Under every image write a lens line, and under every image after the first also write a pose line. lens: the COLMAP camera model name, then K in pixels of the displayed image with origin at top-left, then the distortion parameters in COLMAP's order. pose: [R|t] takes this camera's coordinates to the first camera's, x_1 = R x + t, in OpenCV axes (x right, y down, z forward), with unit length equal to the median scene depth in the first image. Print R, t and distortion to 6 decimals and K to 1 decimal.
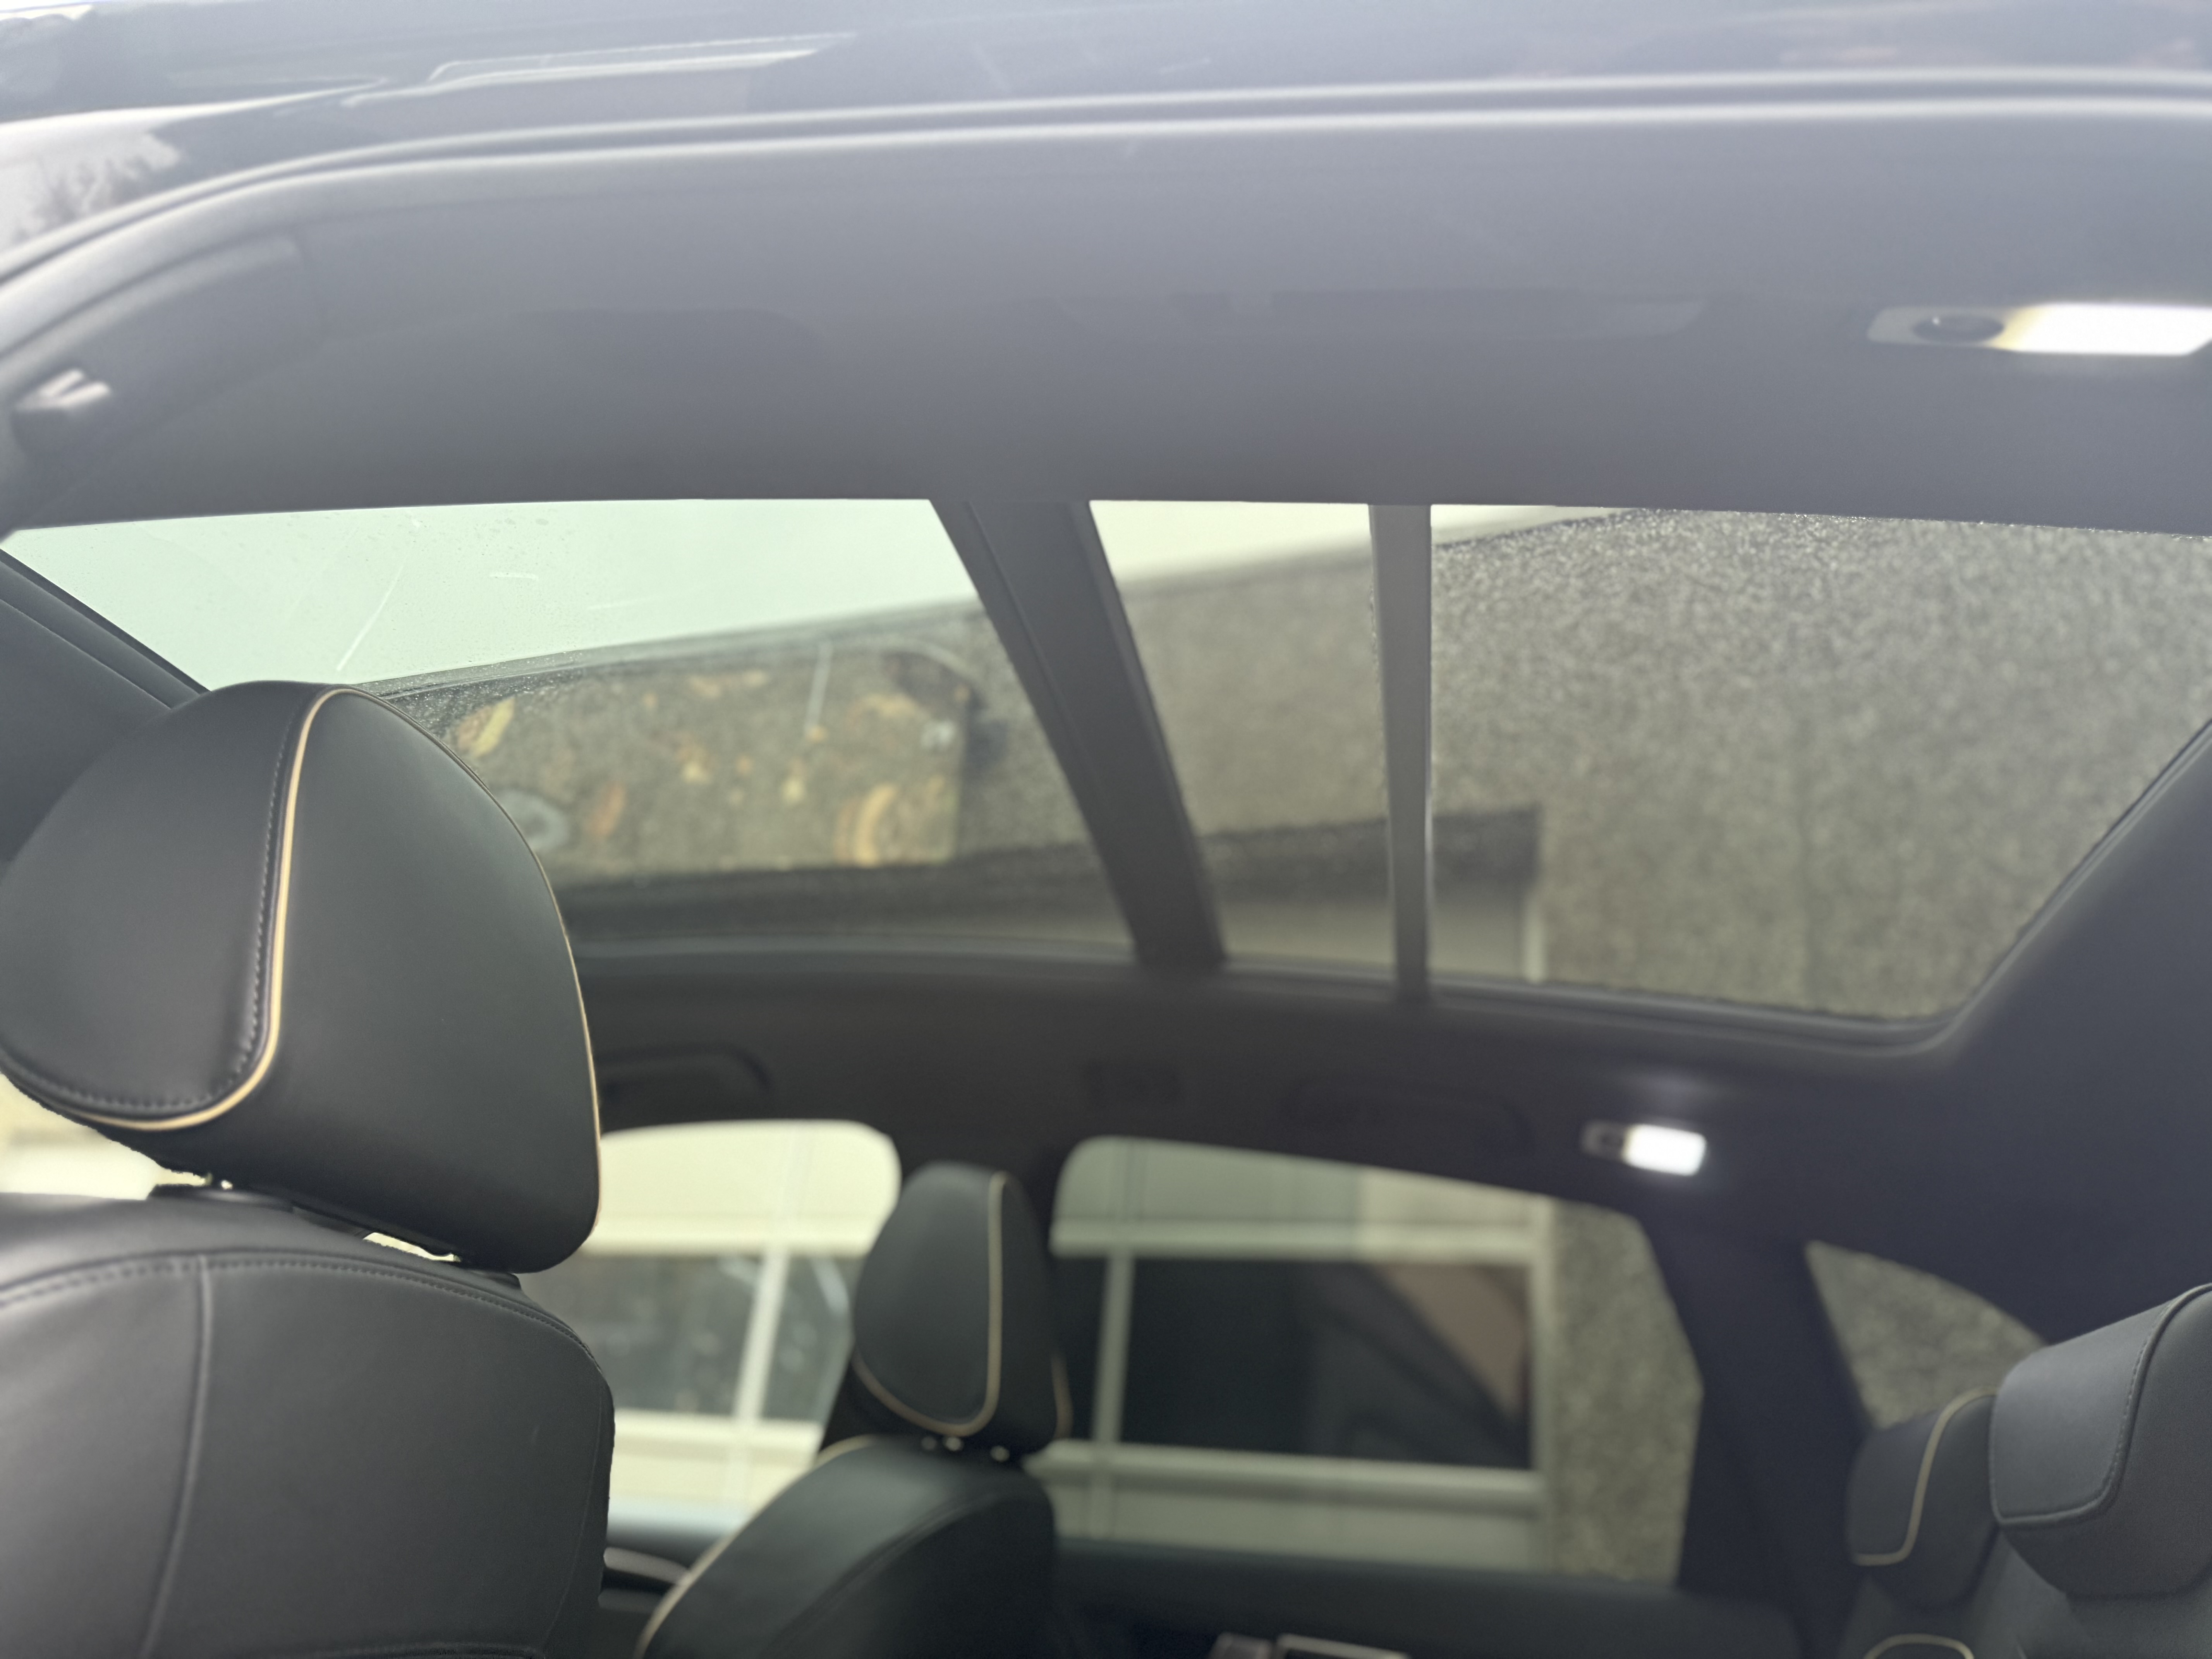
lens RADIAL K [[1678.6, 0, 1106.0], [0, 1678.6, 829.5], [0, 0, 1]] dist [-0.000830, -0.008055]
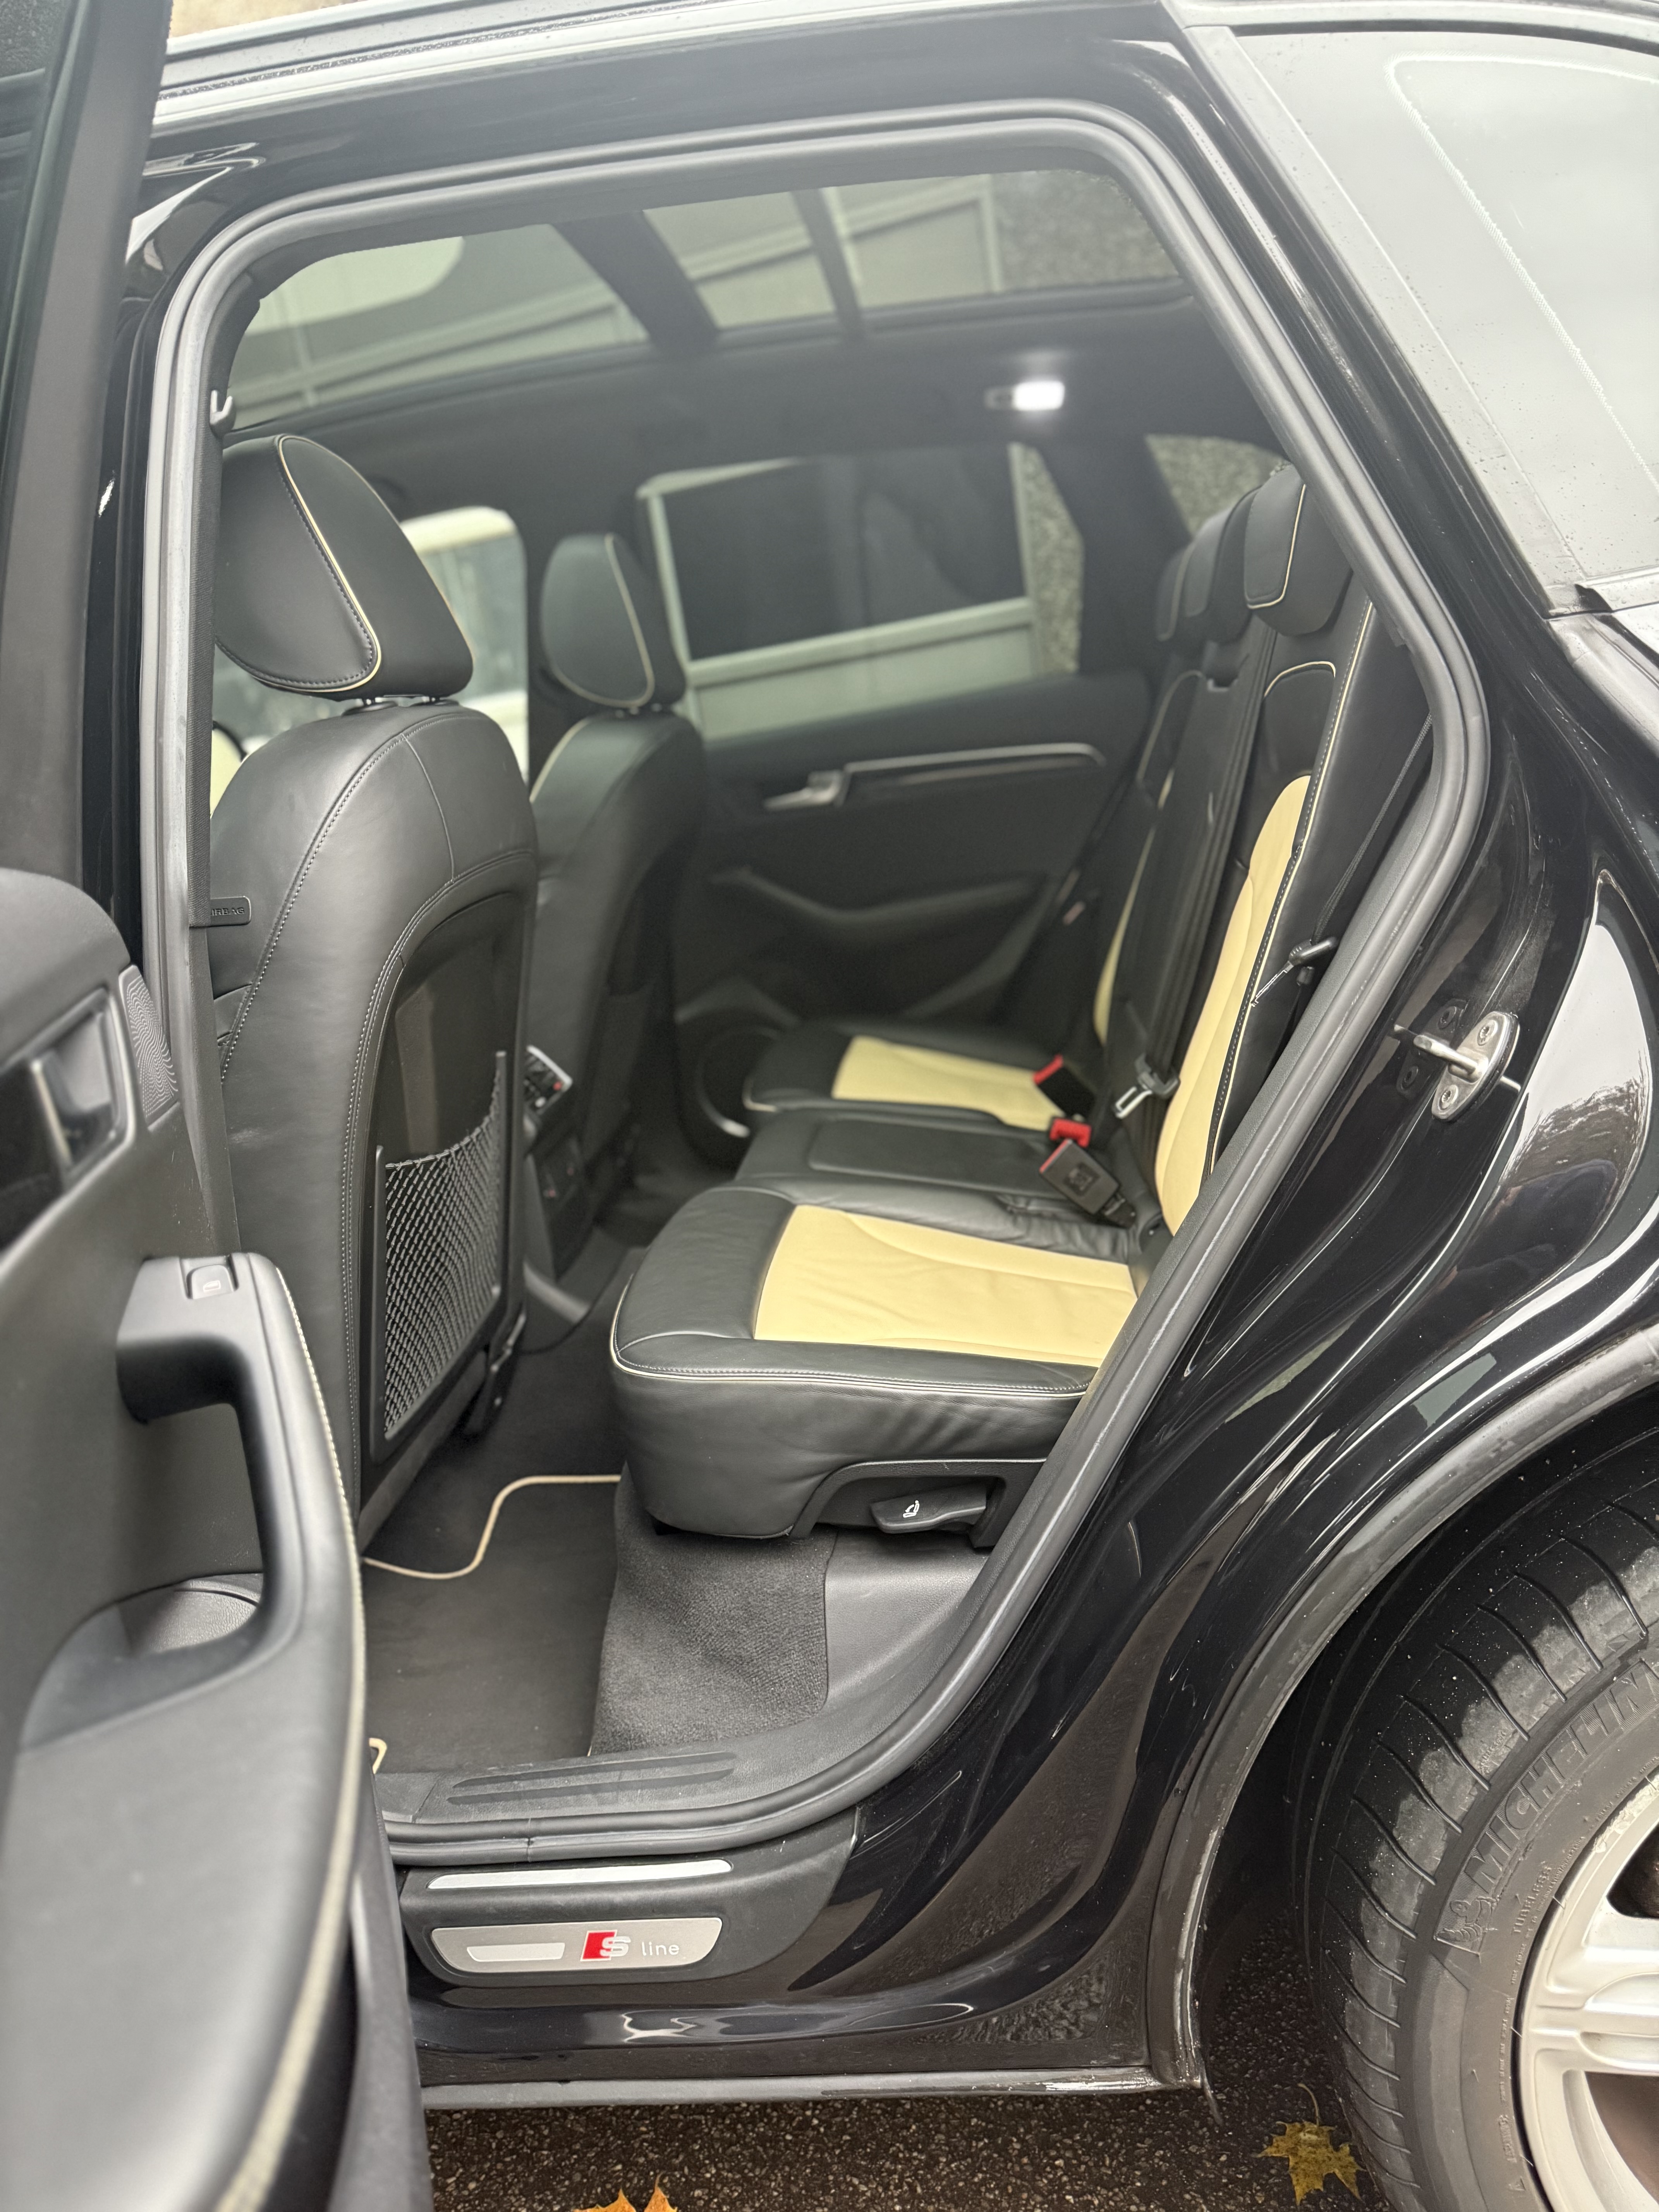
lens RADIAL K [[1678.6, 0, 825.7], [0, 1678.6, 1115.4], [0, 0, 1]] dist [-0.000830, -0.008055]
pose [[0.965638, -0.258370, 0.028058, -0.052965], [0.190831, 0.778191, 0.598333, -0.262258], [-0.176426, -0.572419, 0.800756, -0.556503]]
